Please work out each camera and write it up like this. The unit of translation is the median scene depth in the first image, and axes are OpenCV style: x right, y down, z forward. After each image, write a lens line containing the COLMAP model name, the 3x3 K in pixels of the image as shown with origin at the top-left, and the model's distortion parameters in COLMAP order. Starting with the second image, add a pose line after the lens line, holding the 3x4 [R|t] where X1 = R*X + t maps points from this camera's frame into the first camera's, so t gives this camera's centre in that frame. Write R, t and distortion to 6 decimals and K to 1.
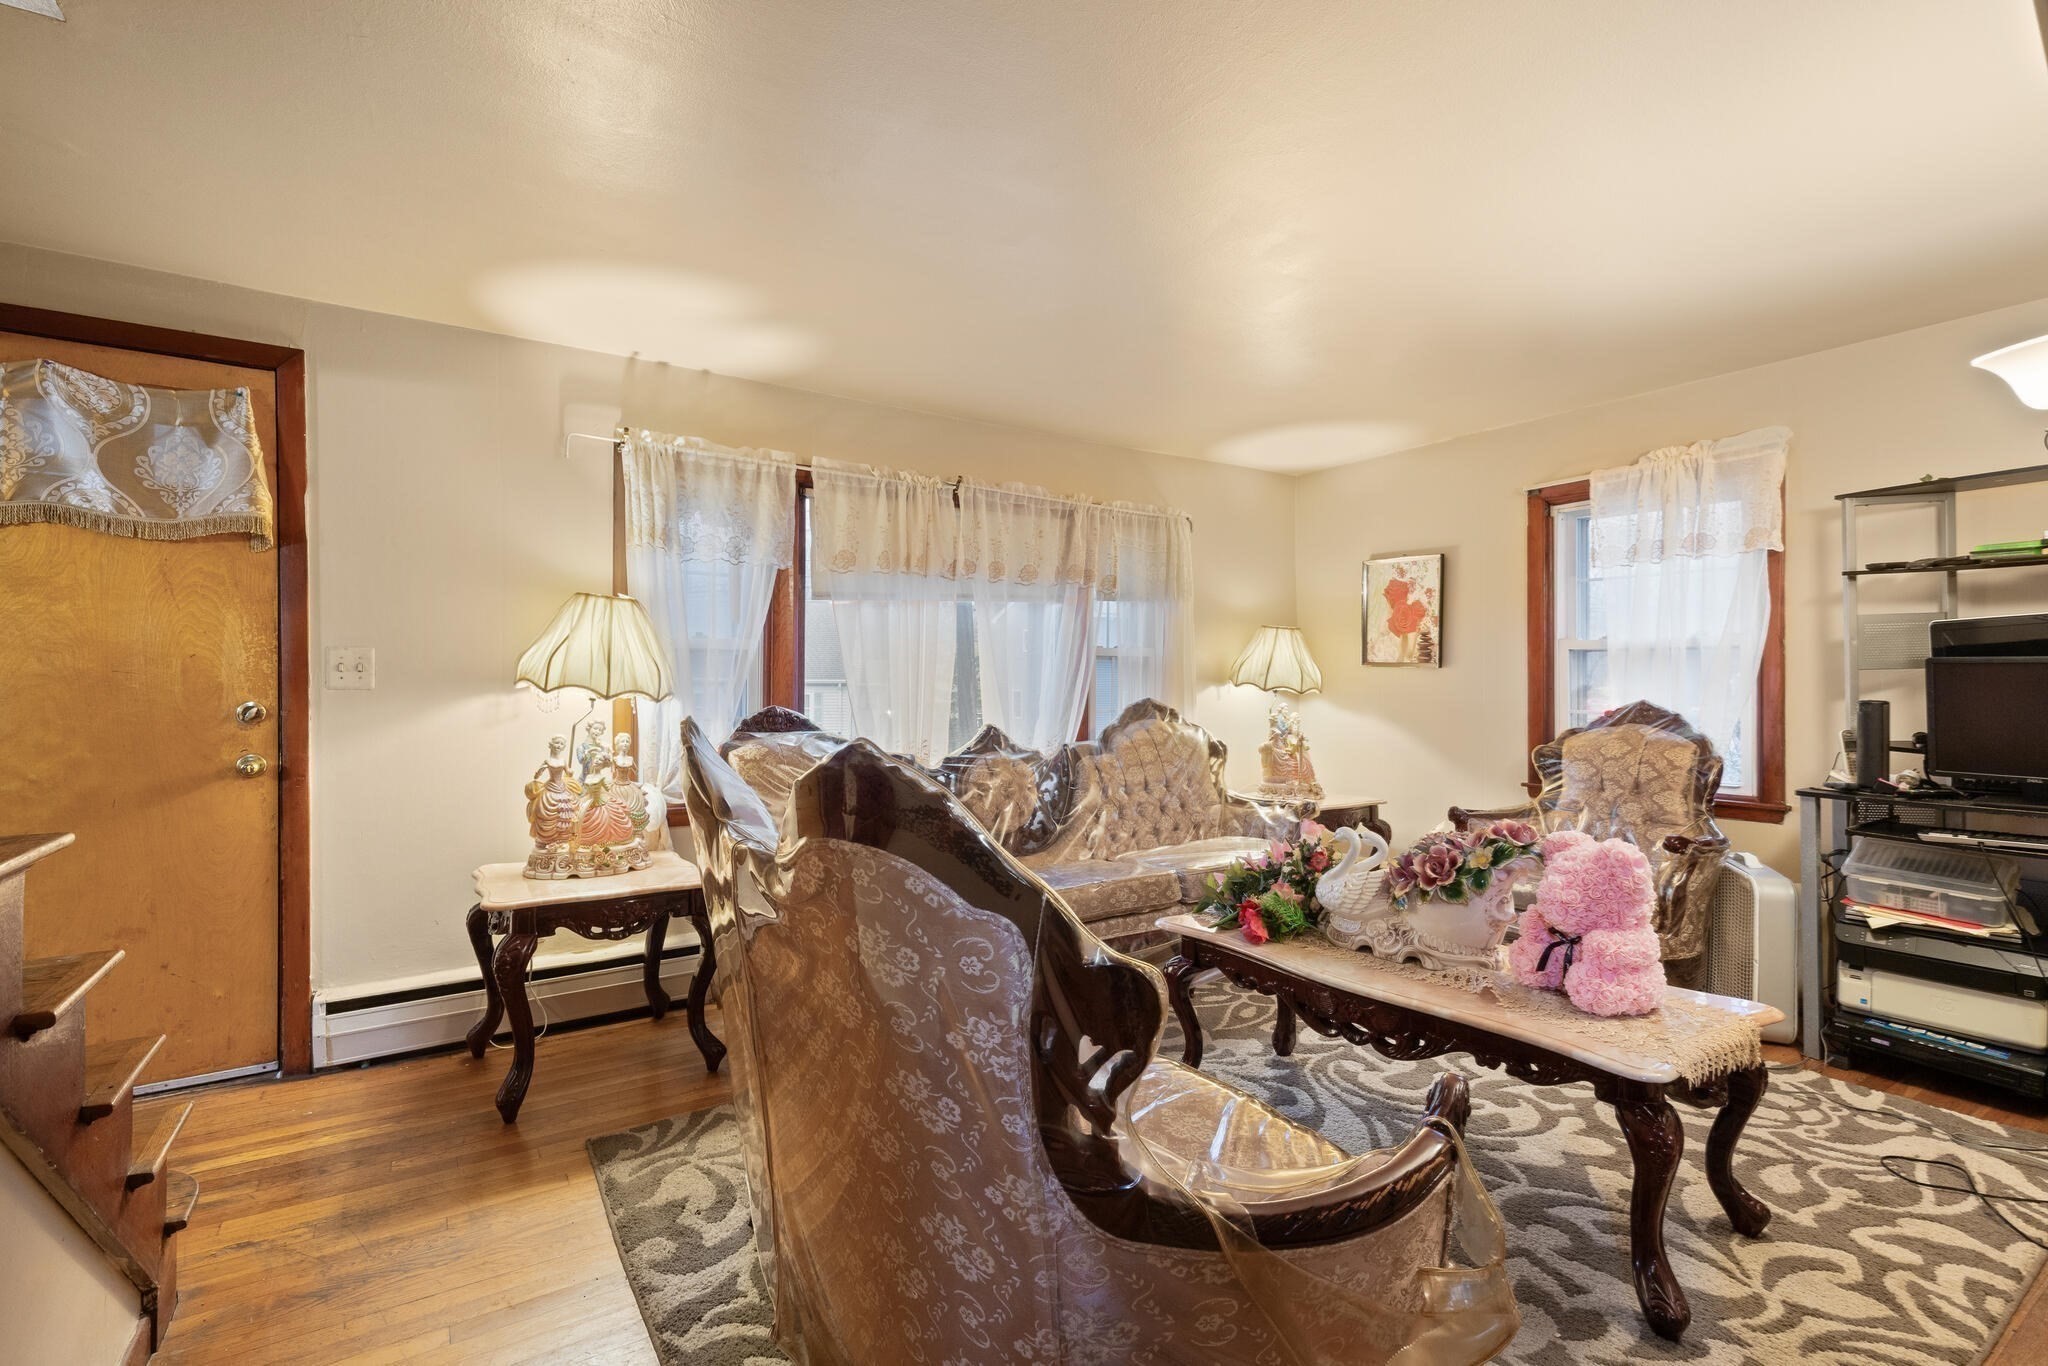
lens RADIAL K [[917.7, 0, 1032.6], [0, 917.7, 687.8], [0, 0, 1]] dist [0.004066, 0.000073]
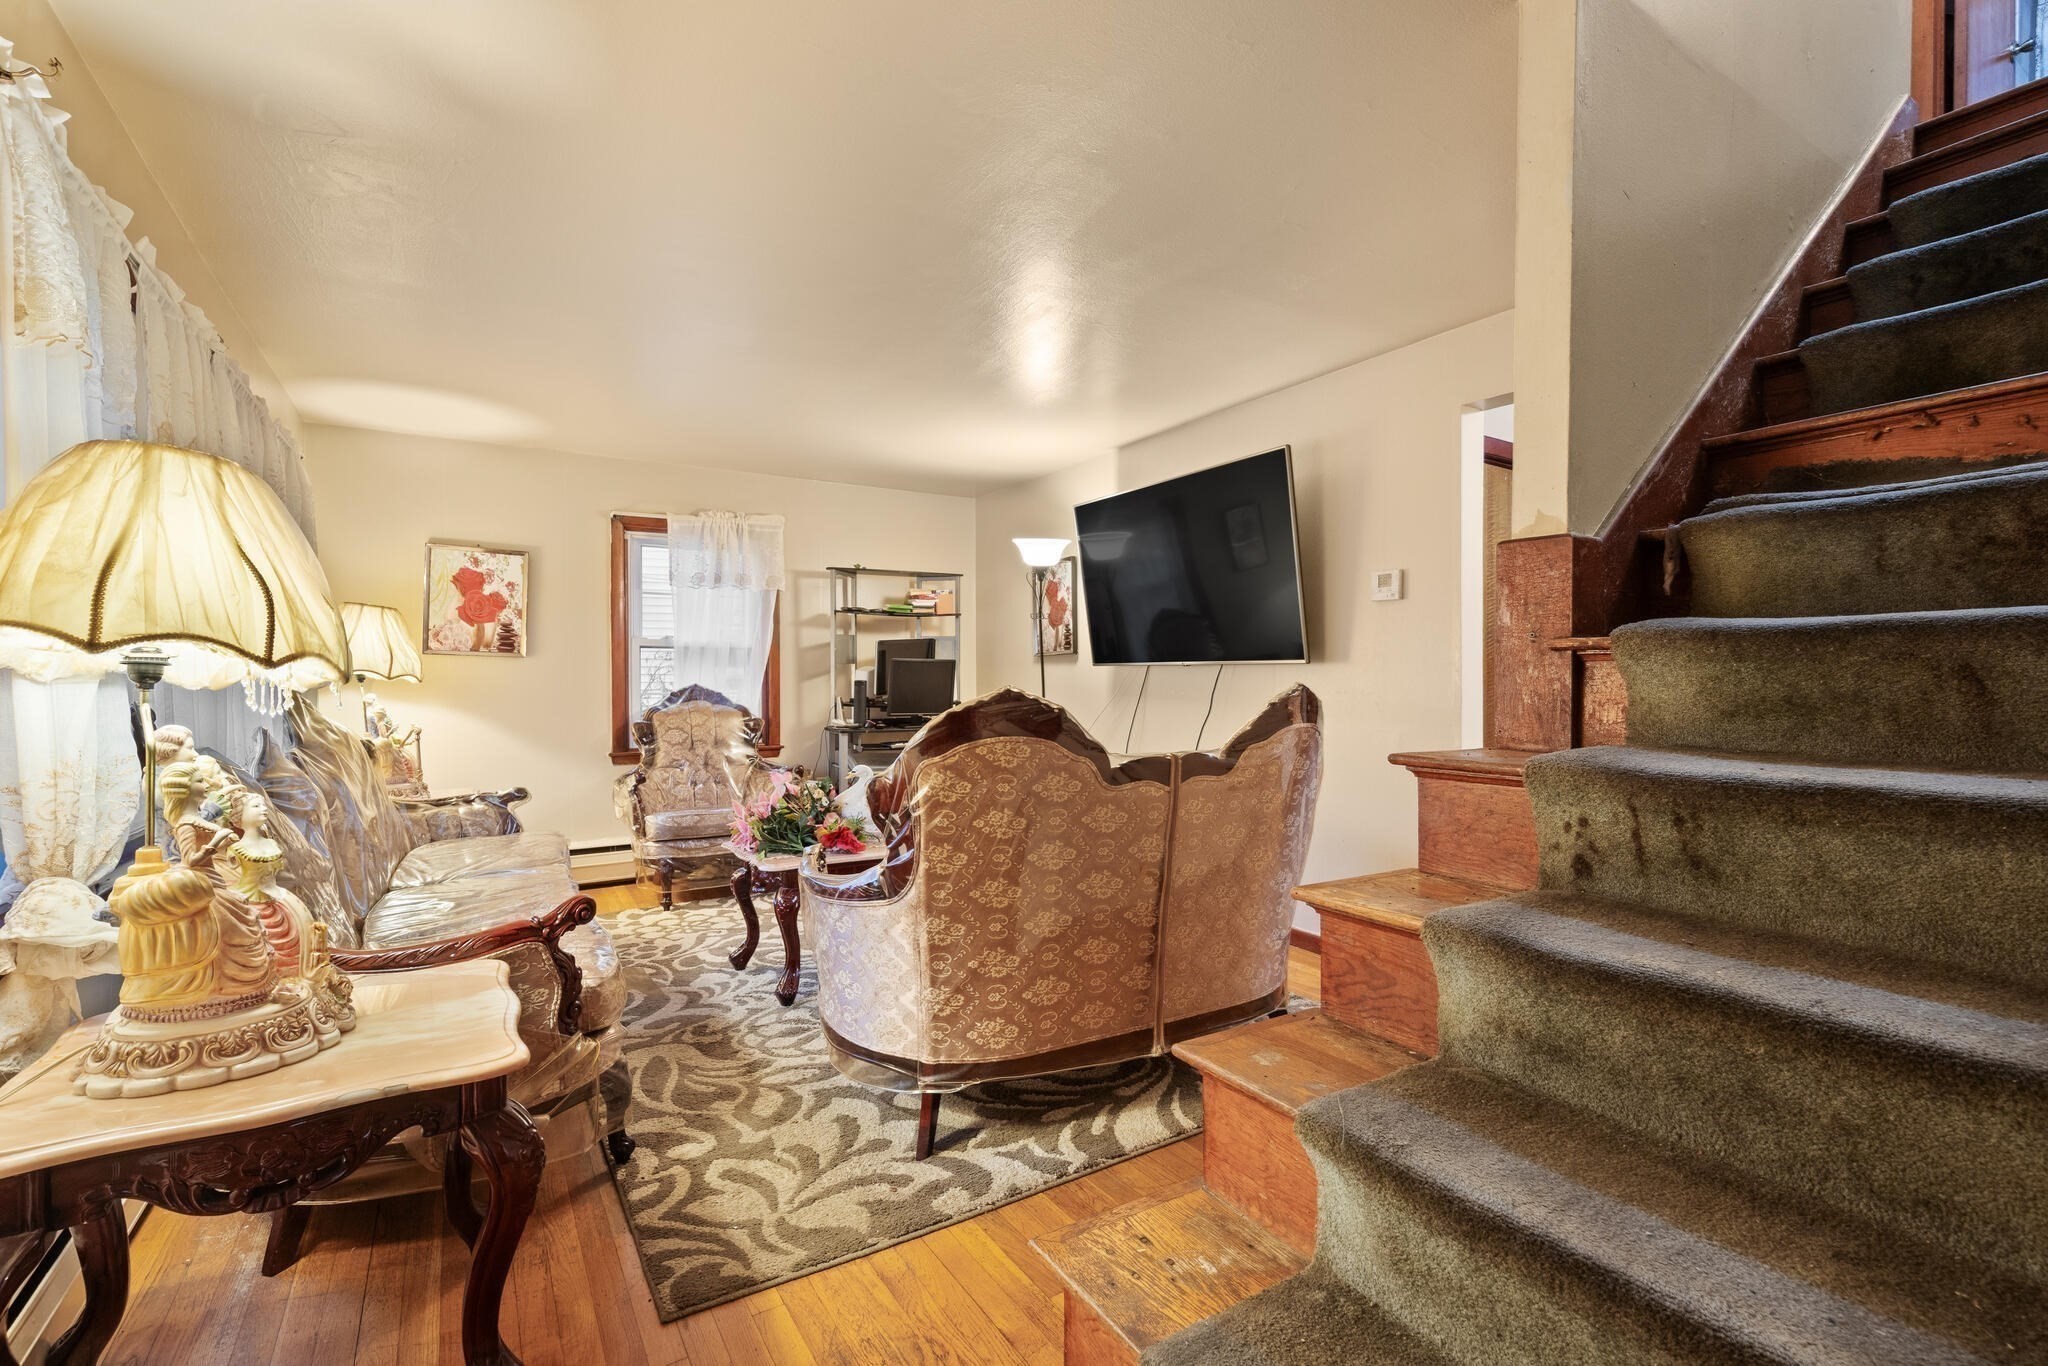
lens RADIAL K [[917.7, 0, 1032.6], [0, 917.7, 687.8], [0, 0, 1]] dist [0.004066, 0.000073]
pose [[0.022074, -0.010061, 0.999706, -0.746501], [0.009742, 0.999904, 0.009848, 0.010871], [-0.999709, 0.009522, 0.022169, 0.456442]]
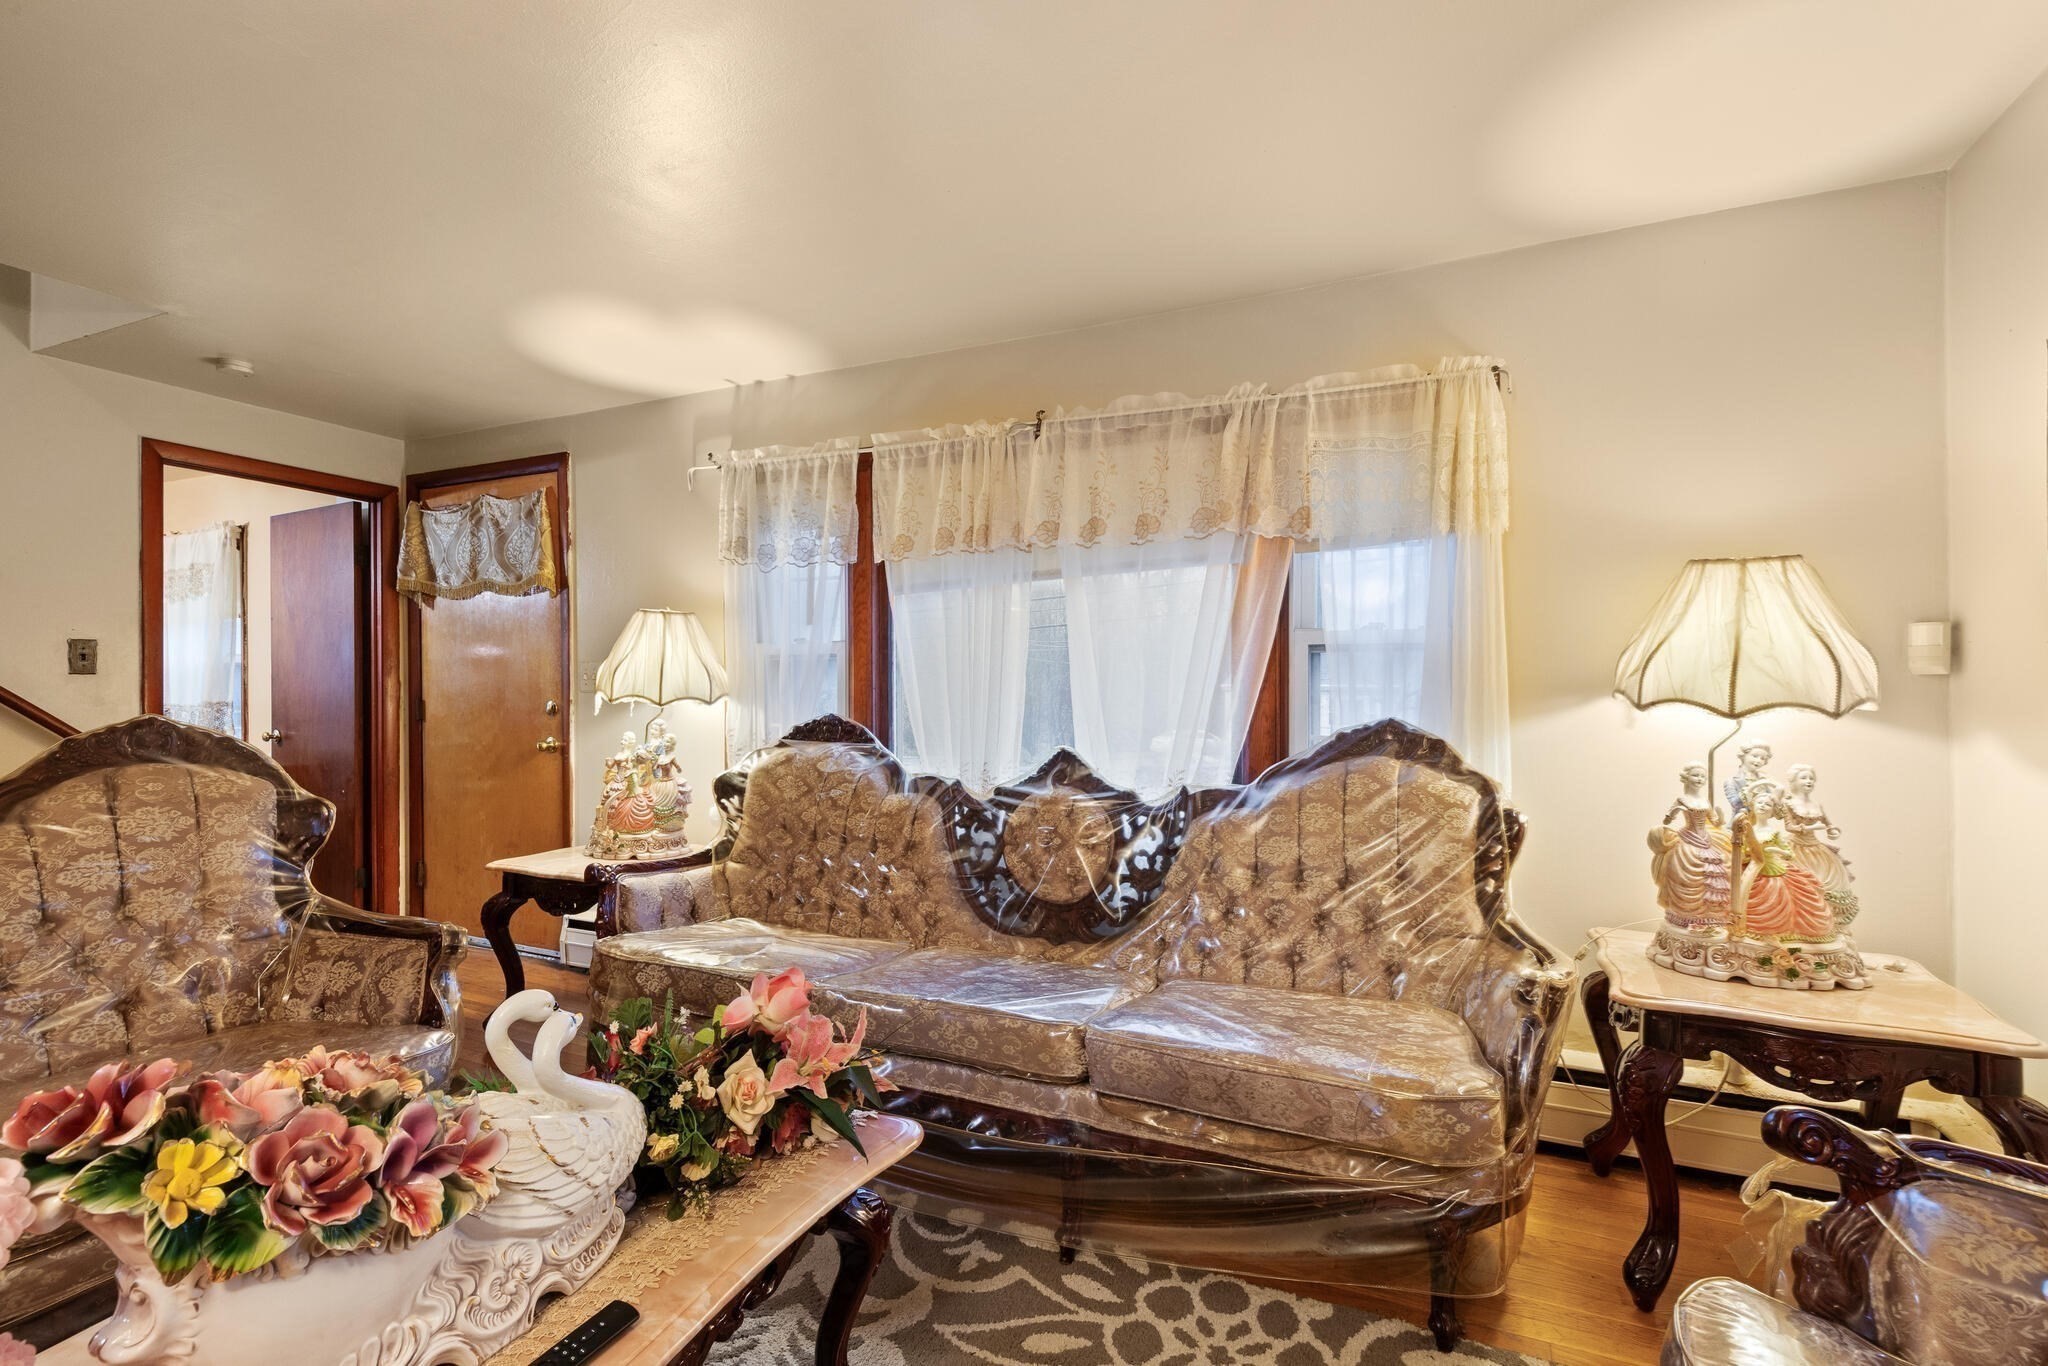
lens RADIAL K [[940.0, 0, 1024.0], [0, 940.0, 683.0], [0, 0, 1]] dist [0.049942, 0.000071]
pose [[0.522167, -0.007606, -0.852809, 0.602131], [-0.010372, 0.999830, -0.015268, 0.002023], [0.852780, 0.016817, 0.521999, 0.629107]]
